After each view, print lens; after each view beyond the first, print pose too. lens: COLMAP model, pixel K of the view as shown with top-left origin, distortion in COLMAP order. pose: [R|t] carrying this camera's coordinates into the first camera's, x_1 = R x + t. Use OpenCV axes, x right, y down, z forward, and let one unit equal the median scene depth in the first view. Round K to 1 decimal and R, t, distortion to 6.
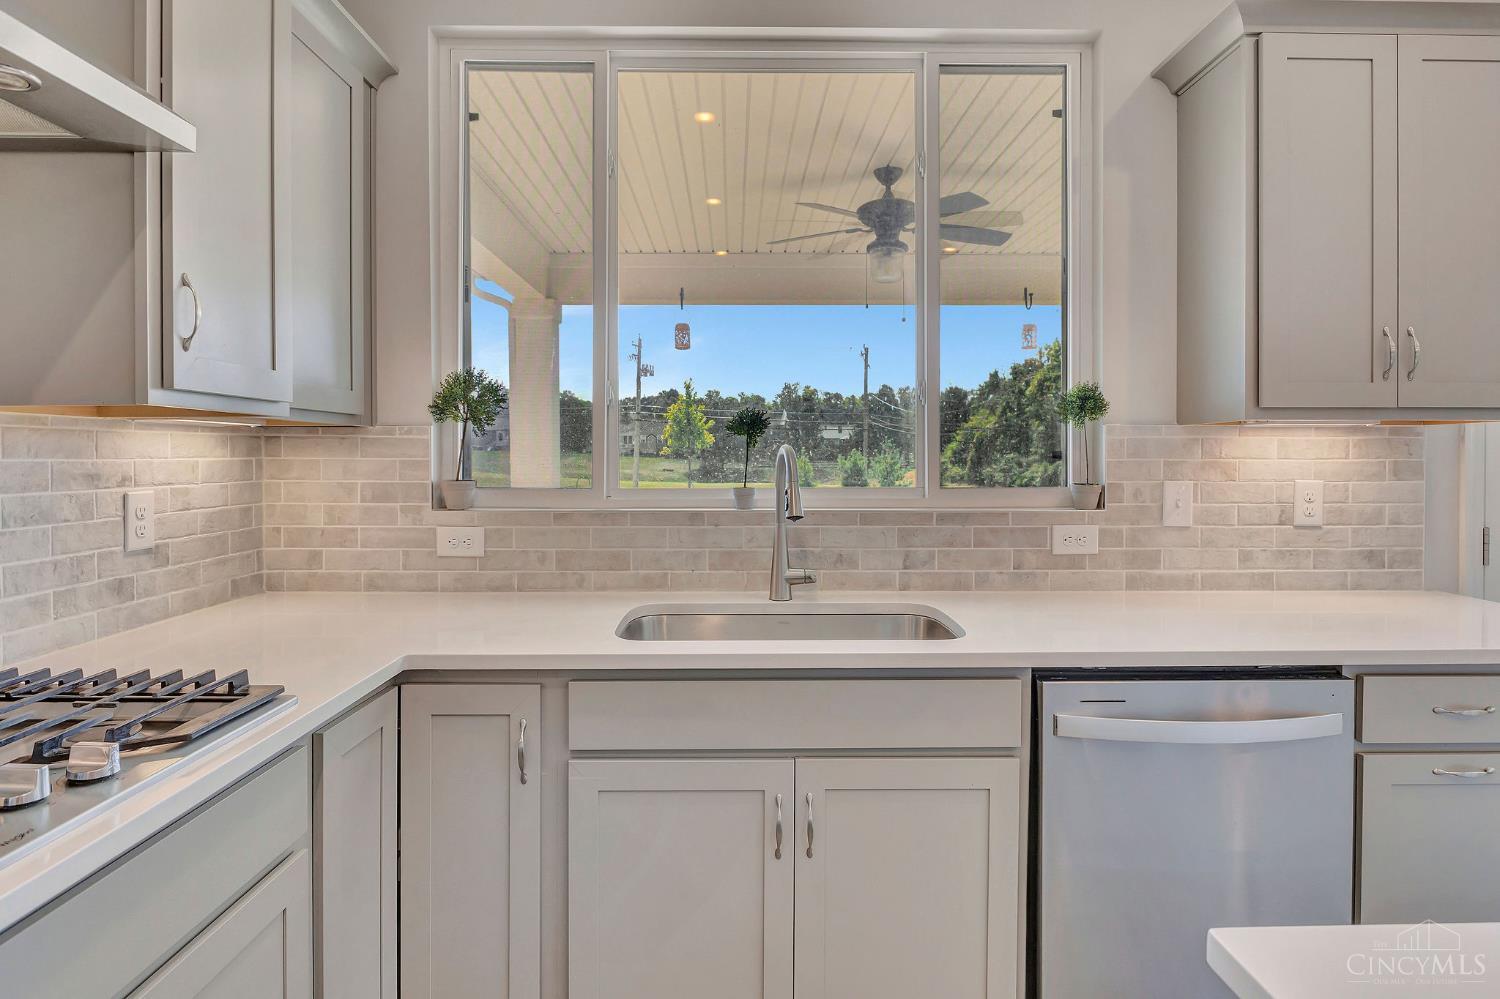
lens RADIAL K [[790.1, 0, 746.4], [0, 790.1, 465.9], [0, 0, 1]] dist [-0.003342, -0.004321]
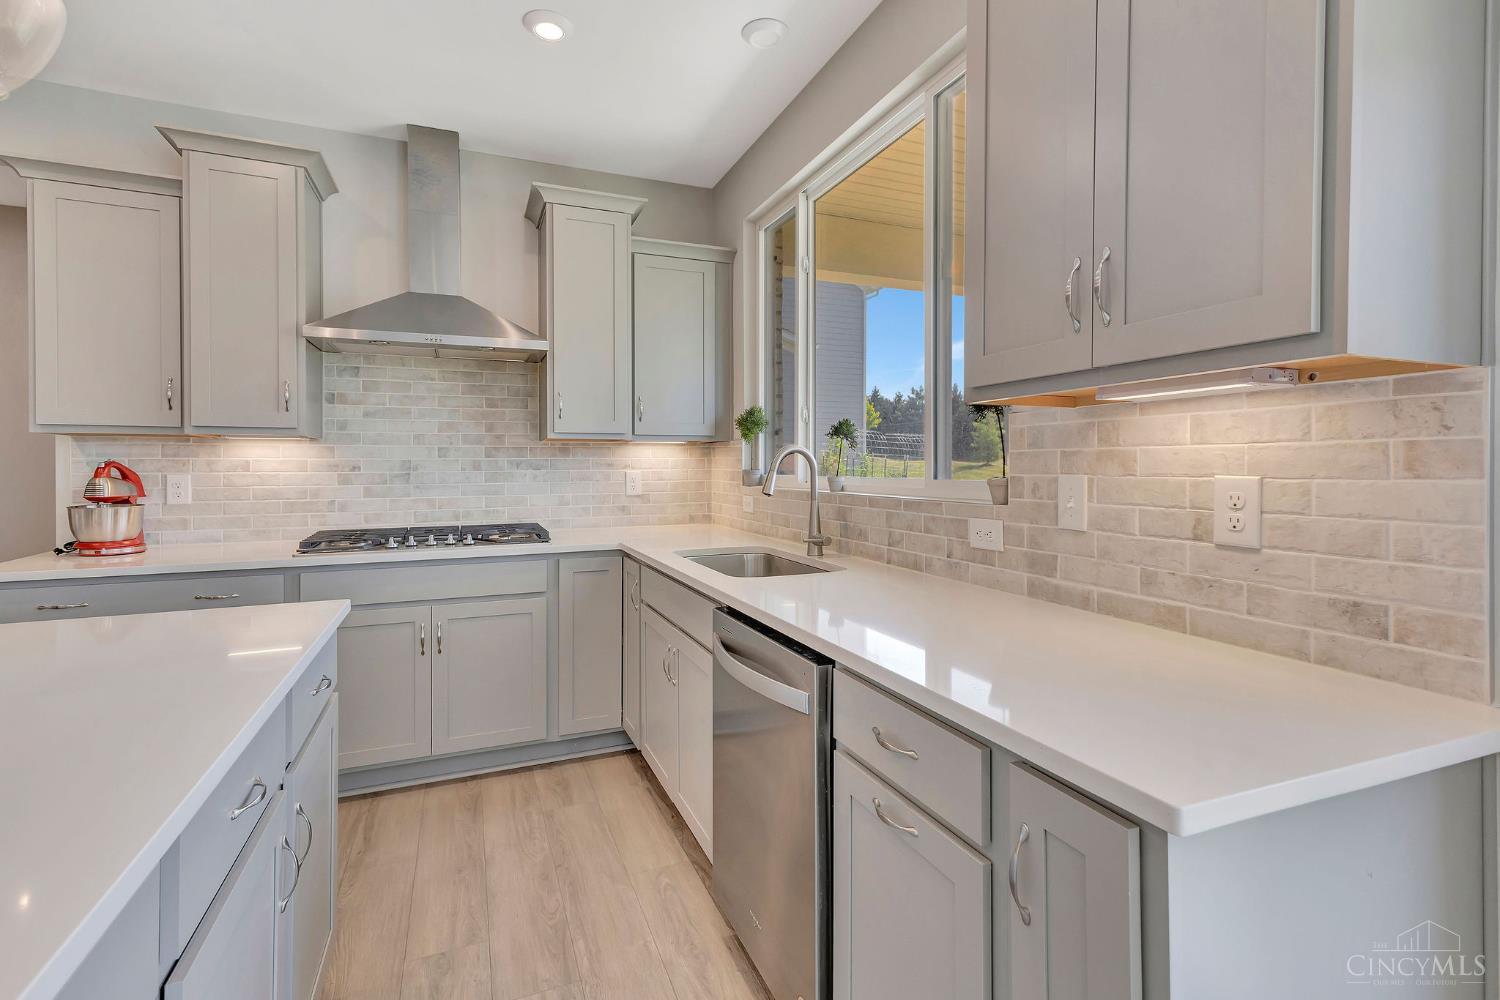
lens RADIAL K [[705.3, 0, 752.0], [0, 705.3, 469.0], [0, 0, 1]] dist [0.017682, 0.001739]
pose [[0.371145, 0.003831, -0.928567, 1.114221], [-0.008812, 0.999961, 0.000604, 0.015686], [0.928533, 0.007958, 0.371164, 0.412814]]
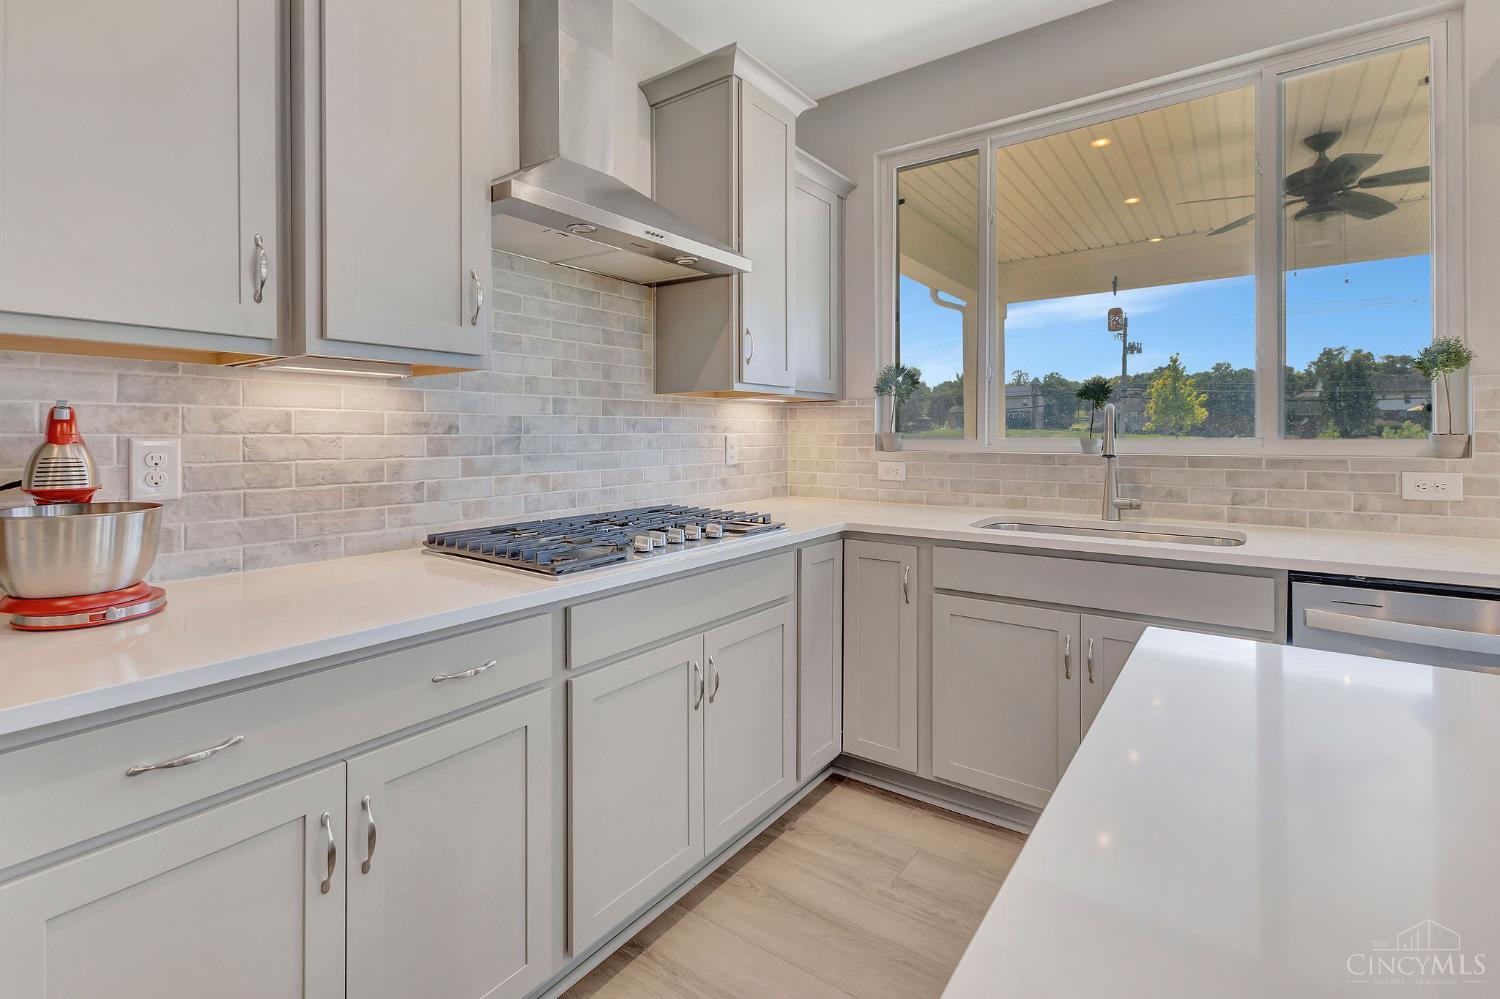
lens RADIAL K [[701.6, 0, 750.6], [0, 701.6, 436.8], [0, 0, 1]] dist [0.019470, -0.000599]
pose [[0.803502, -0.000791, -0.595301, 0.252780], [-0.004476, 0.999963, -0.007370, 0.038262], [0.595285, 0.008587, 0.803469, -0.309978]]
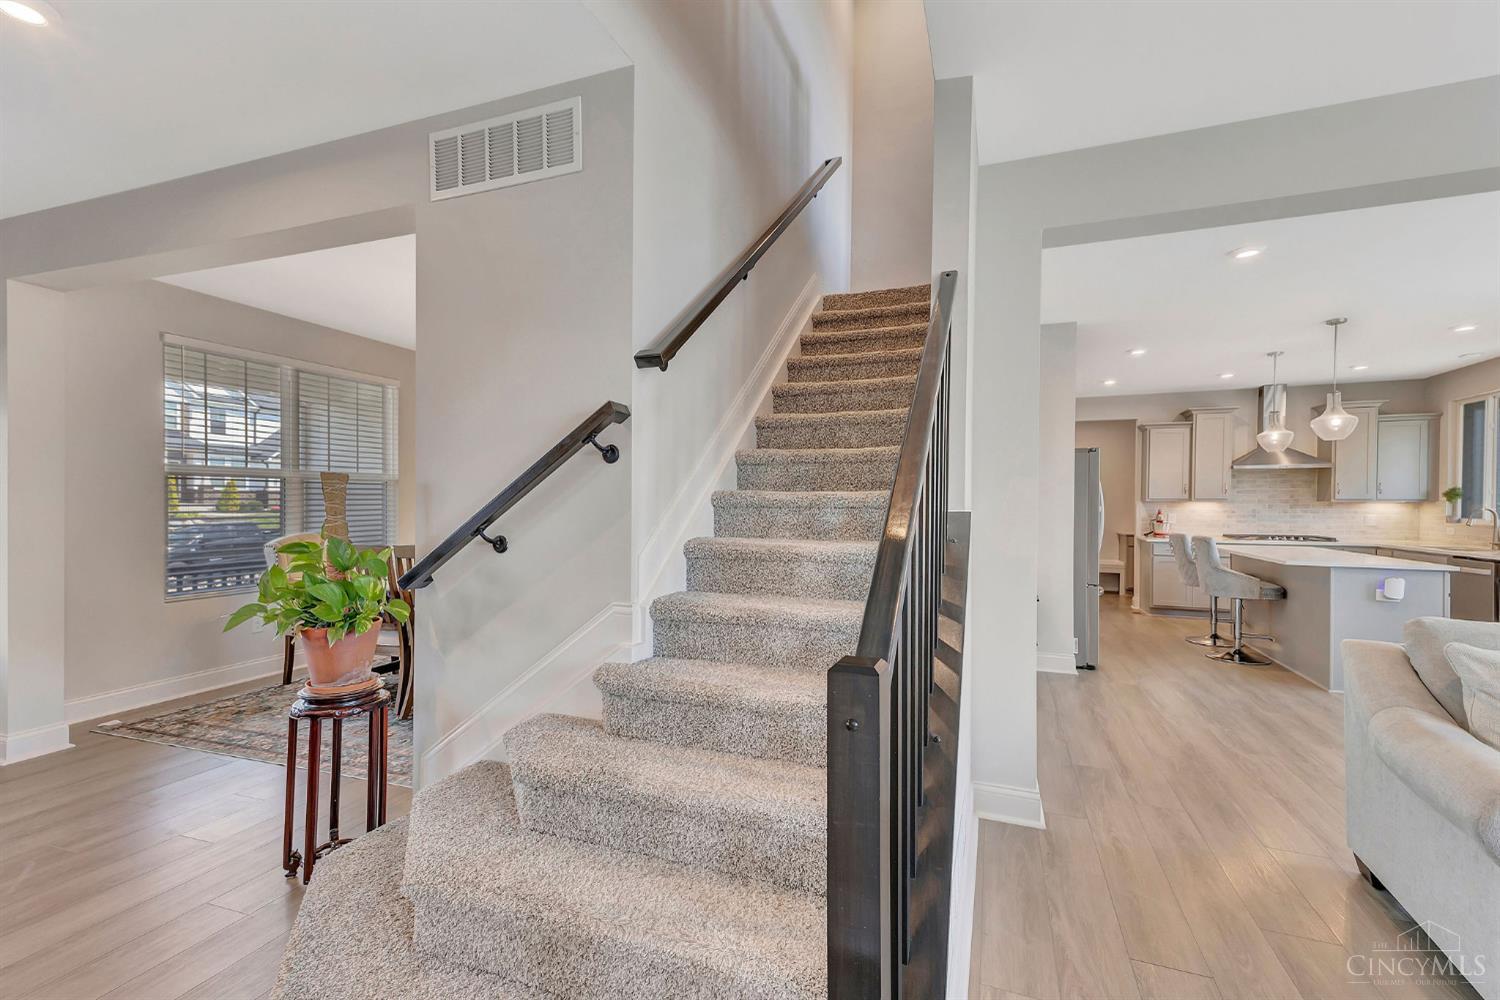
lens RADIAL K [[659.8, 0, 737.9], [0, 659.8, 499.1], [0, 0, 1]] dist [0.009528, -0.001507]
pose [[-0.380867, 0.000308, -0.924630, 3.955328], [-0.011452, 0.999922, 0.005050, -0.039501], [0.924559, 0.012512, -0.380834, -0.978865]]
